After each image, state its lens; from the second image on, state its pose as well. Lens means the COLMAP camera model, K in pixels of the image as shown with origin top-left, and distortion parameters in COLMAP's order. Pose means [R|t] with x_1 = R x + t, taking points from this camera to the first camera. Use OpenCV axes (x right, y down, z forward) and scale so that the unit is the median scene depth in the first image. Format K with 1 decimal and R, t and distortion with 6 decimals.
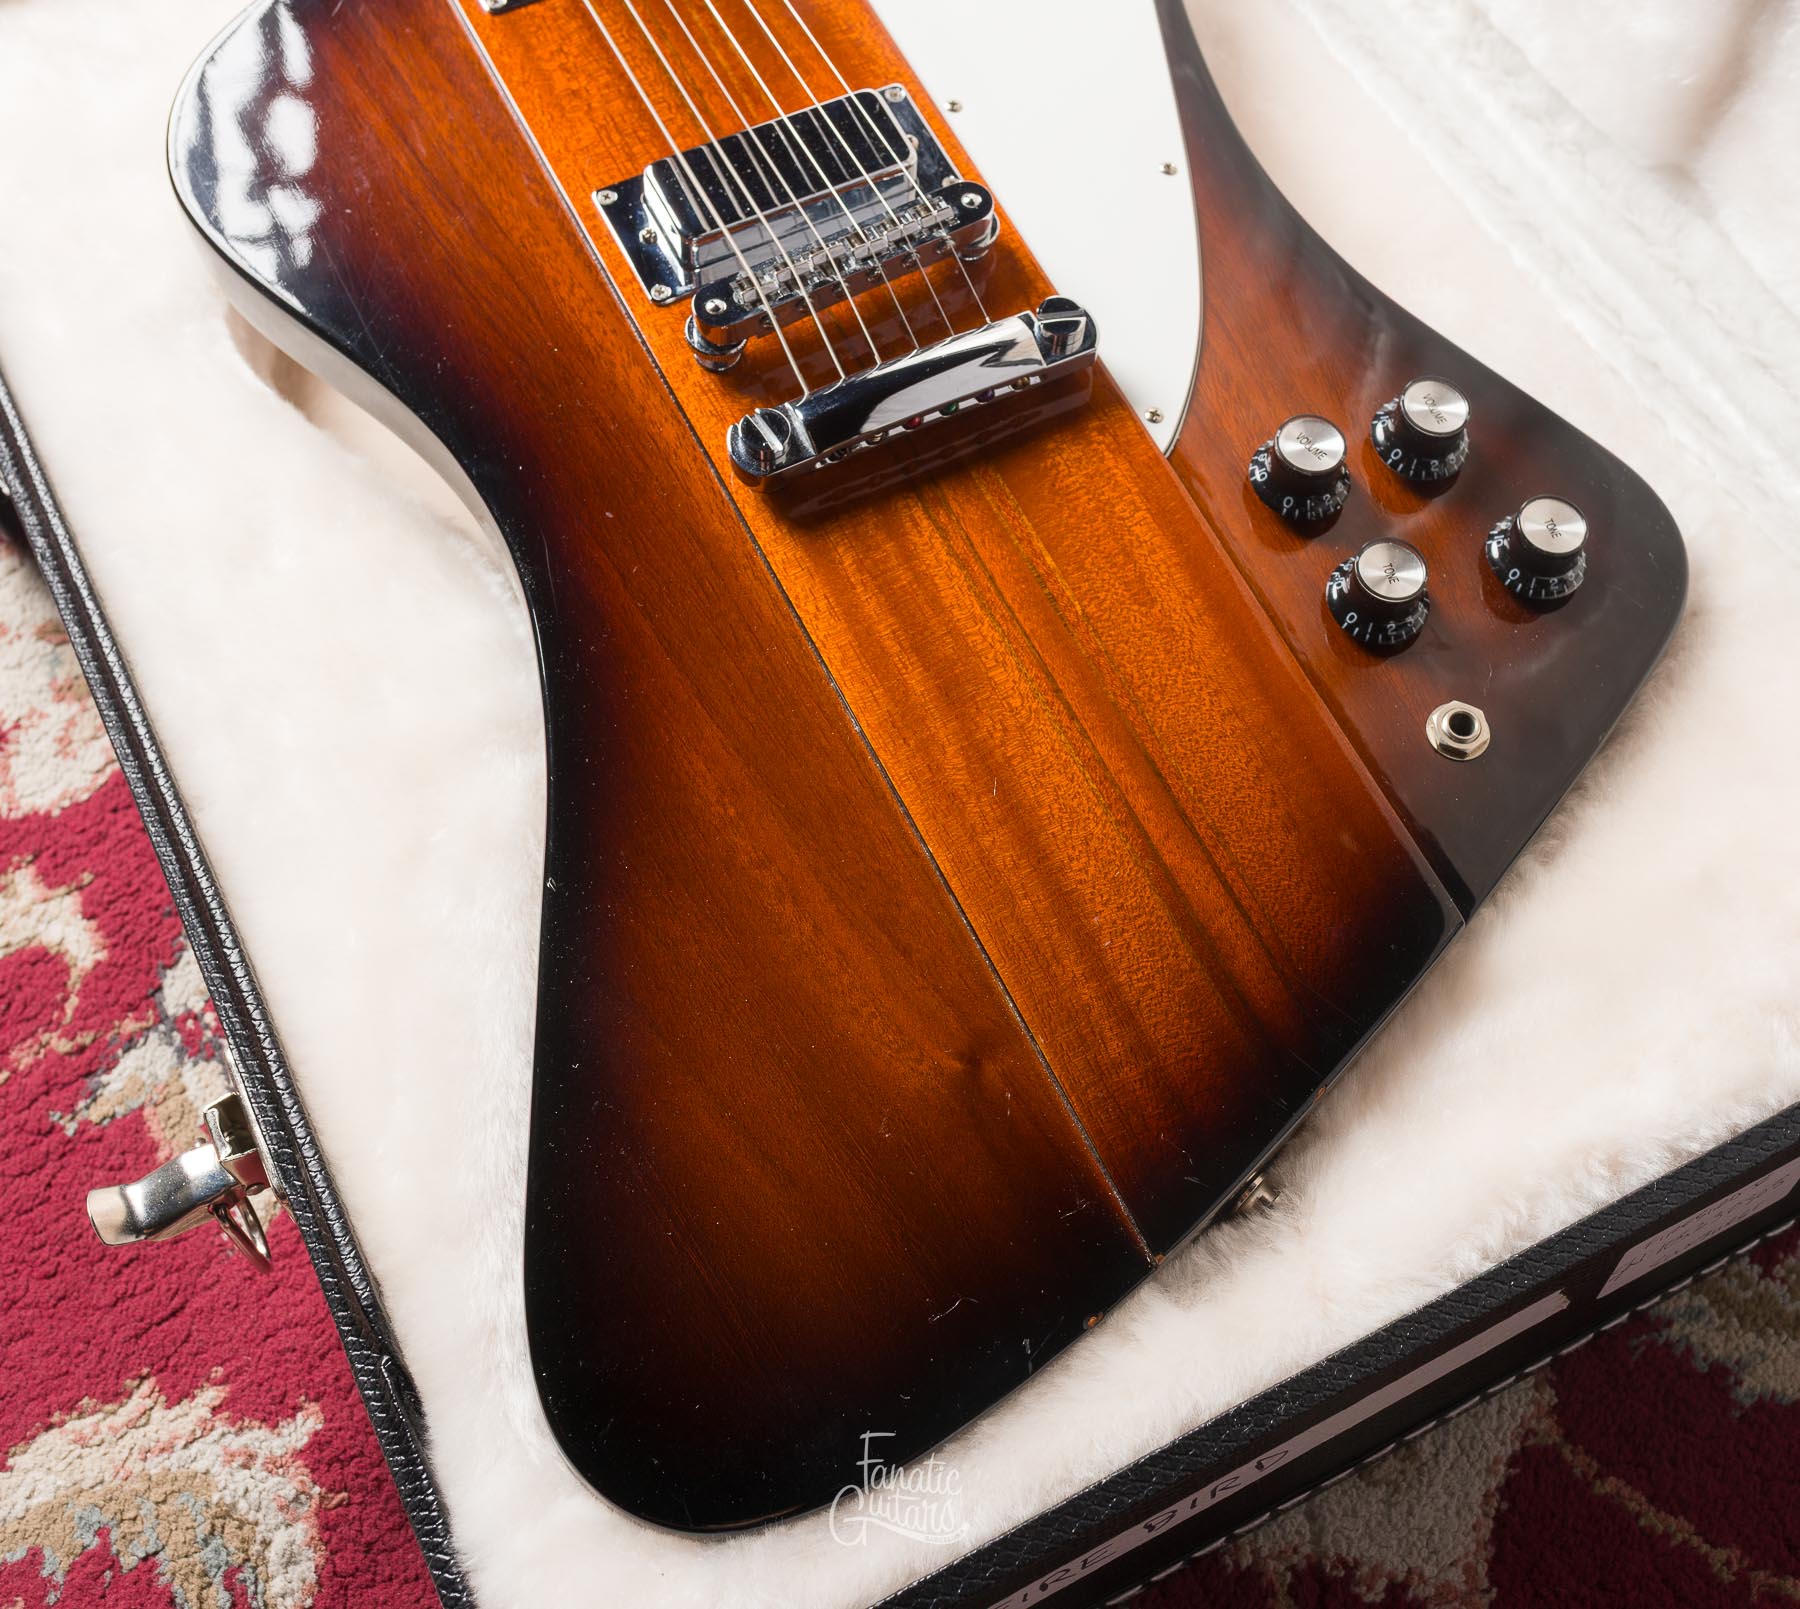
lens RADIAL K [[2352.7, 0, 1008.8], [0, 2352.7, 797.4], [0, 0, 1]] dist [-0.004174, 0.006022]
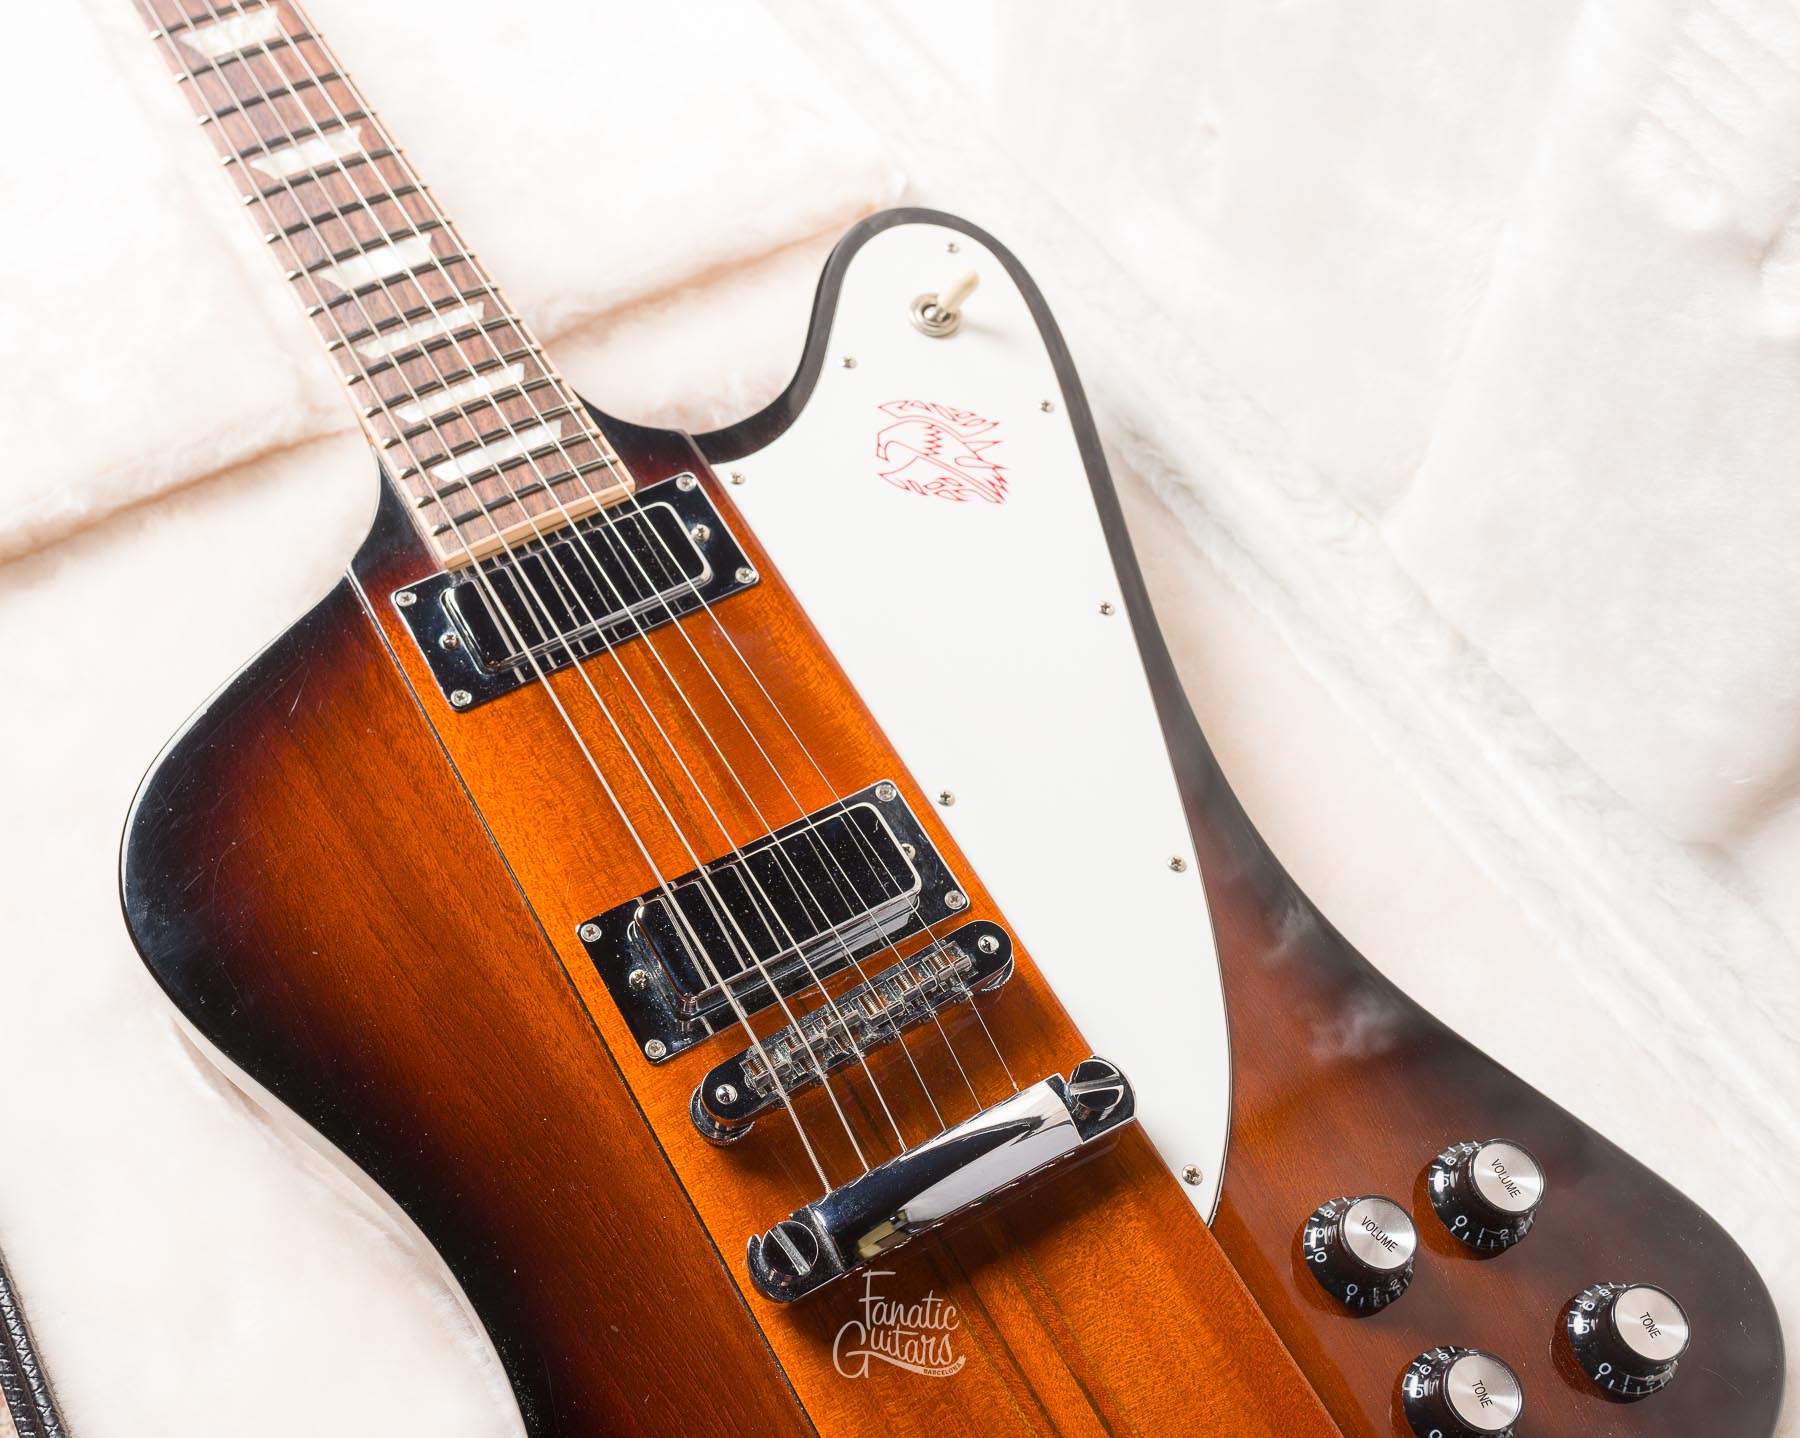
lens RADIAL K [[2116.9, 0, 717.2], [0, 2116.9, 719.7], [0, 0, 1]] dist [0.003713, -0.006924]
pose [[0.999834, -0.016449, -0.007788, -0.116752], [0.015936, 0.997953, -0.061927, -0.296553], [0.008791, 0.061792, 0.998050, 0.161000]]
